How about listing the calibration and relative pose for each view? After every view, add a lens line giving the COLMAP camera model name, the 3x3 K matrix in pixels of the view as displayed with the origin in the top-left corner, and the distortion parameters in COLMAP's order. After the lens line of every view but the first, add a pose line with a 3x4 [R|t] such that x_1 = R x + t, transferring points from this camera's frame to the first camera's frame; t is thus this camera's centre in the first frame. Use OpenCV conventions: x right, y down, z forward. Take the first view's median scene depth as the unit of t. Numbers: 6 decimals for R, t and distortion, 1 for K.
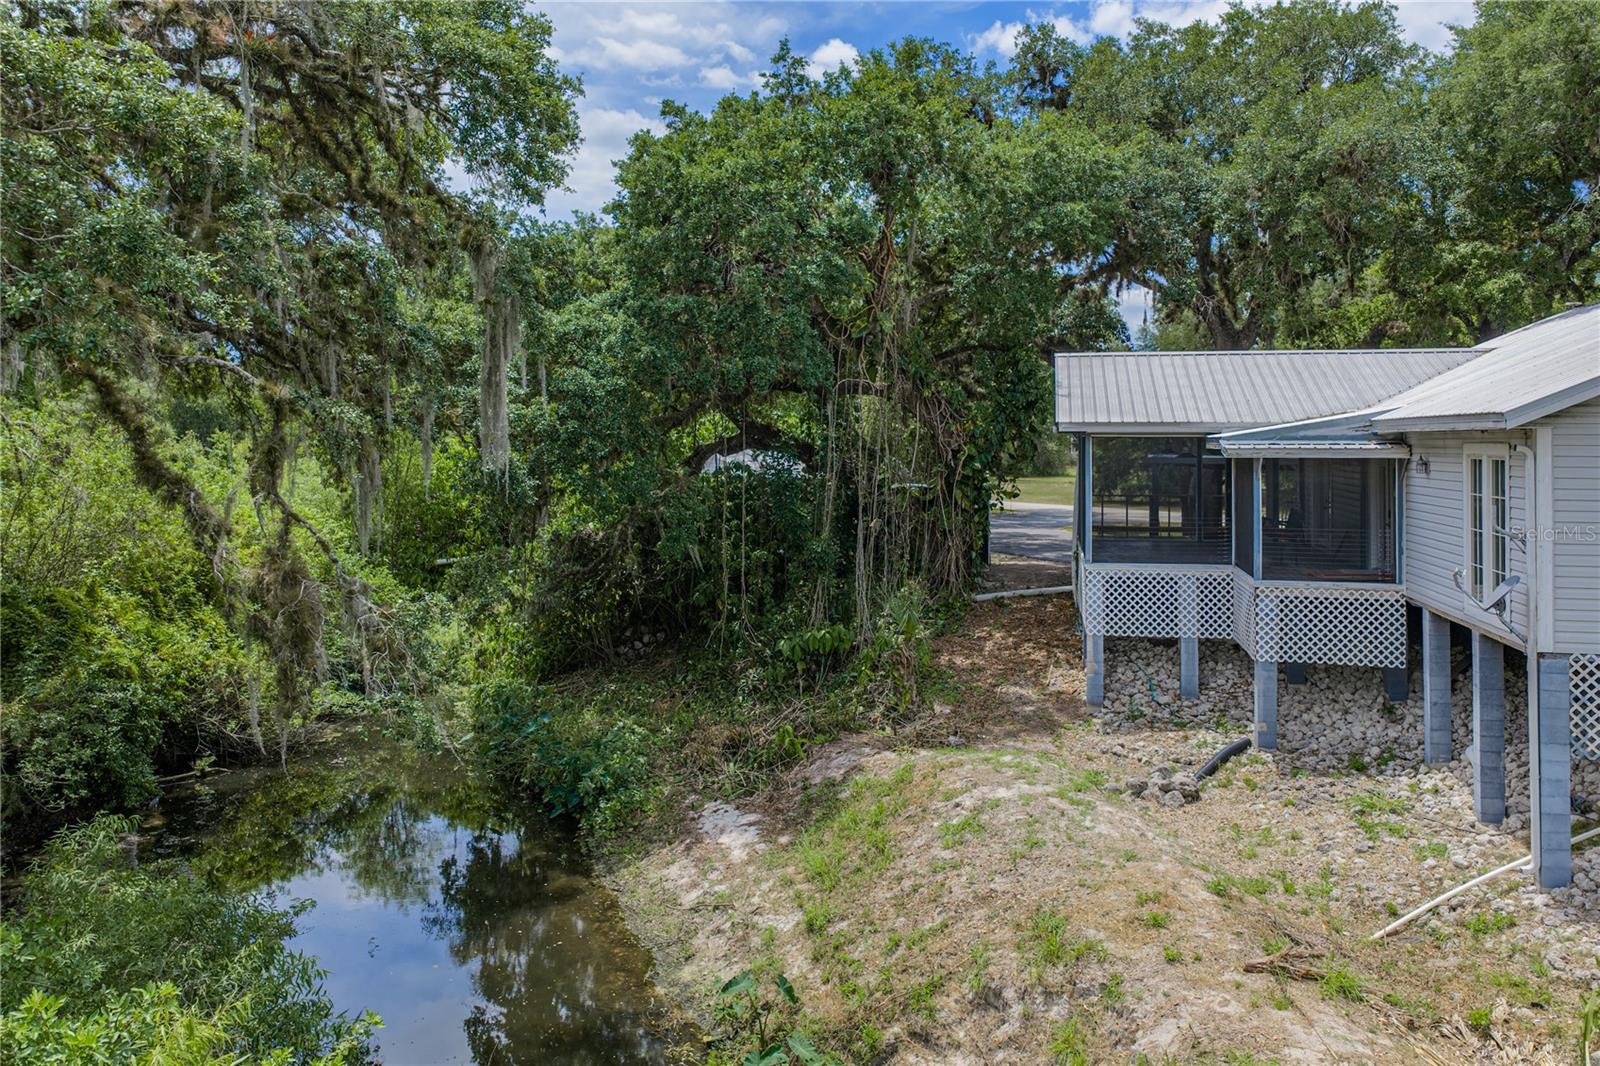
lens RADIAL K [[1360.0, 0, 786.2], [0, 1360.0, 423.2], [0, 0, 1]] dist [0.025412, -0.006872]
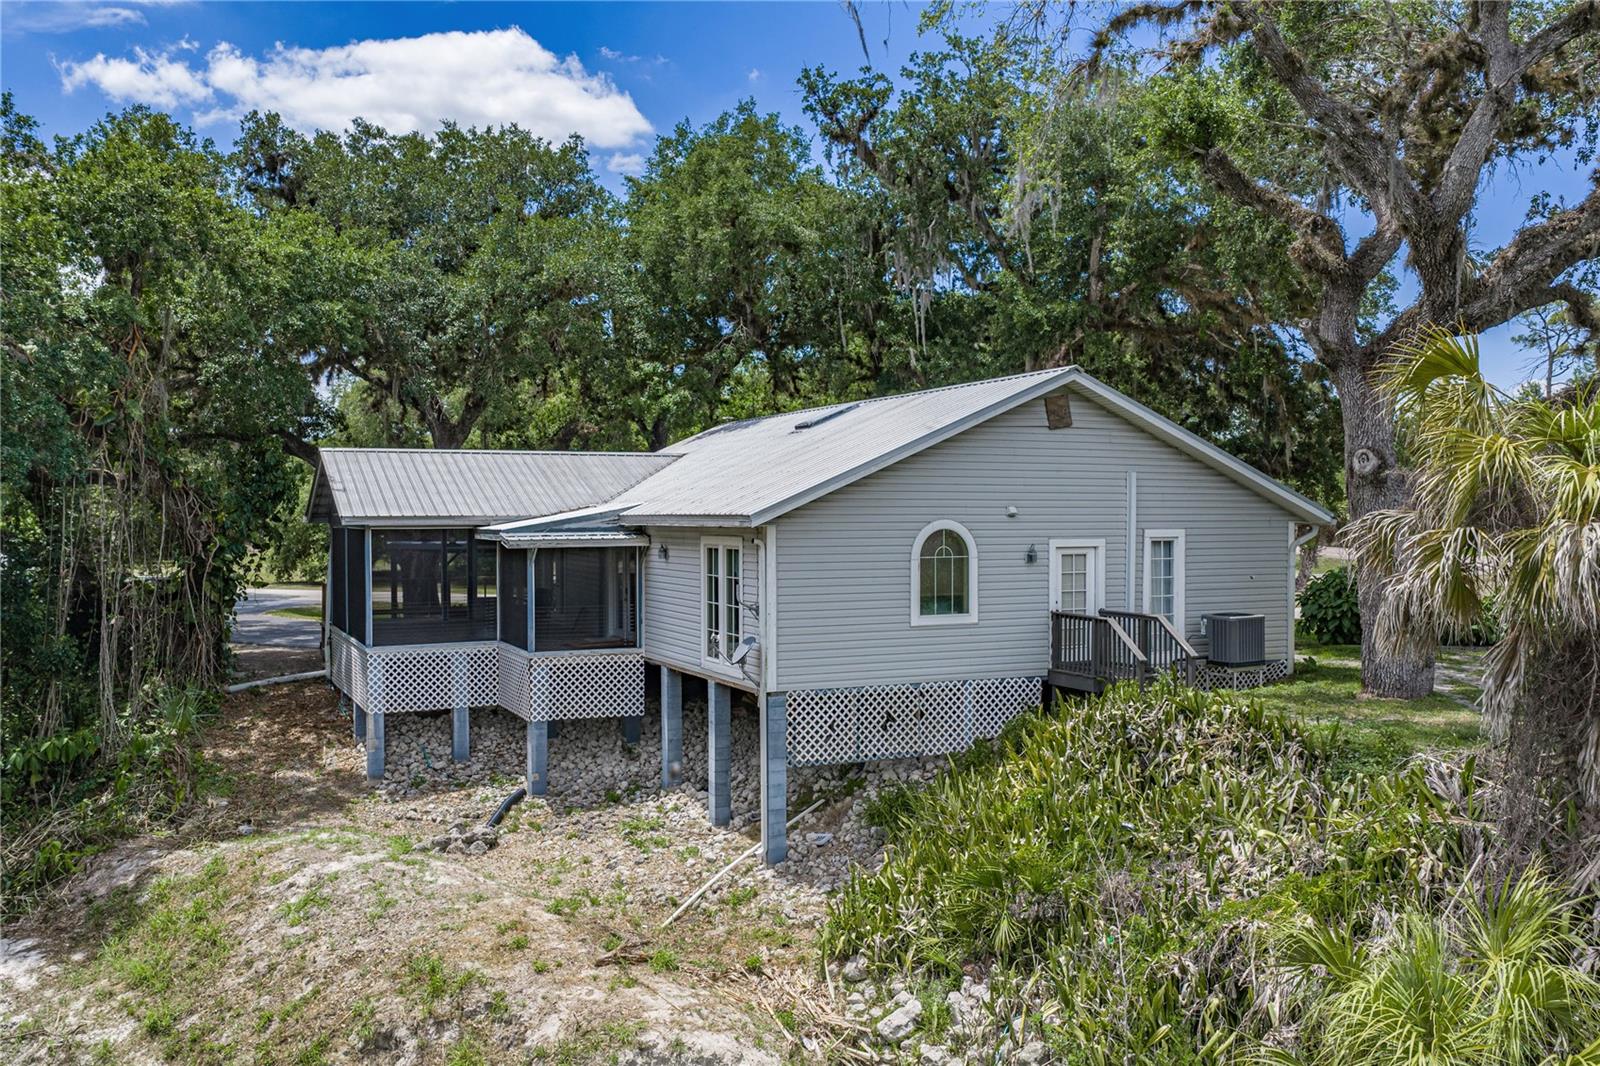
lens RADIAL K [[1331.6, 0, 799.9], [0, 1331.6, 544.1], [0, 0, 1]] dist [0.025674, -0.006421]
pose [[0.806193, -0.018624, 0.591359, -0.144450], [-0.001661, 0.999429, 0.033740, -0.016777], [-0.591650, -0.028184, 0.805702, -0.051793]]
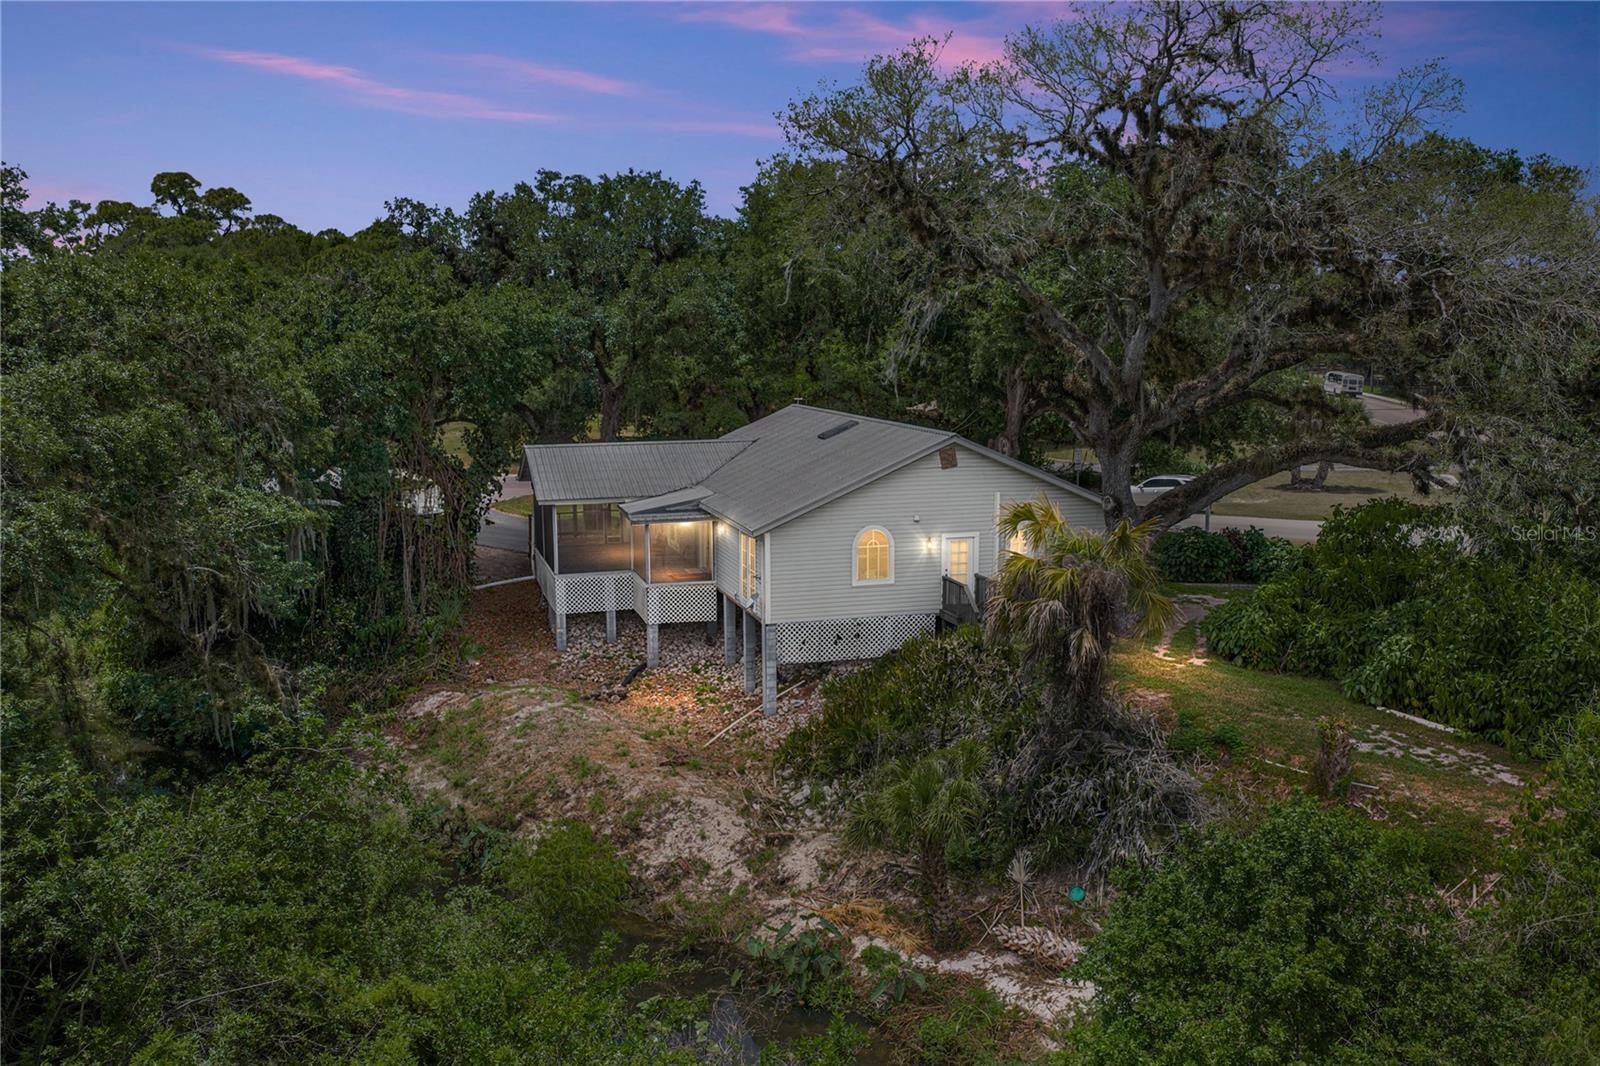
lens RADIAL K [[1331.6, 0, 799.9], [0, 1331.6, 544.1], [0, 0, 1]] dist [0.025674, -0.006421]
pose [[0.883470, -0.080017, 0.461603, -0.351452], [-0.000719, 0.985073, 0.172135, -0.279398], [-0.468487, -0.152408, 0.870225, -0.784370]]
